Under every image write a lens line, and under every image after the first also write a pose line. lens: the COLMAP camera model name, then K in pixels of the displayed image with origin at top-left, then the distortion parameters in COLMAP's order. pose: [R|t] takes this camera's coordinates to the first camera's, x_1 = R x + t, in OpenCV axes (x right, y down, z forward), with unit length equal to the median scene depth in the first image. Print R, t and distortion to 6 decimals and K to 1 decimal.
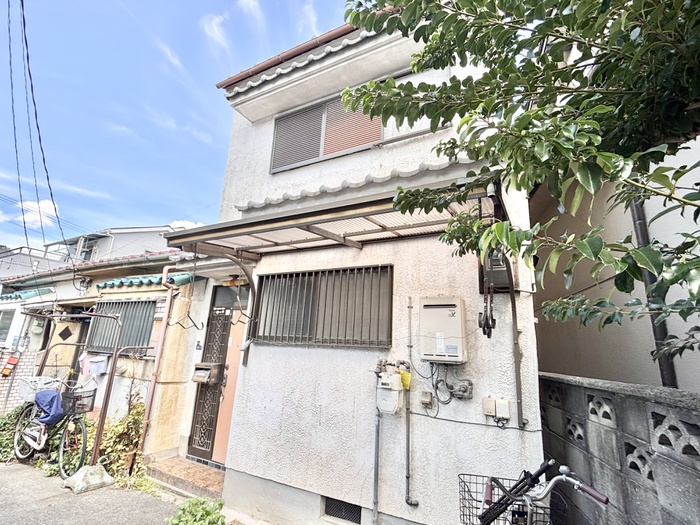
lens RADIAL K [[344.9, 0, 350.0], [0, 344.9, 262.5], [0, 0, 1]] dist [-0.003342, -0.000539]
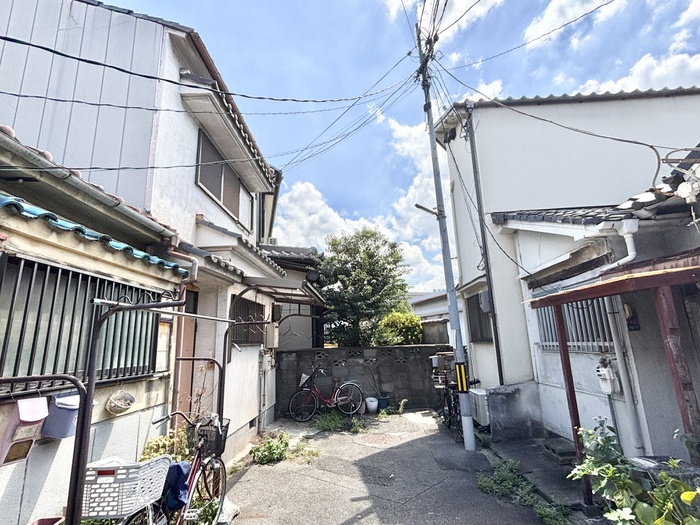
lens RADIAL K [[345.7, 0, 350.0], [0, 345.7, 262.5], [0, 0, 1]] dist [-0.000585, -0.000540]
pose [[-0.448458, 0.166742, 0.878113, -1.615878], [-0.212907, 0.934237, -0.286132, 0.203019], [-0.868076, -0.315275, -0.383466, 1.132529]]
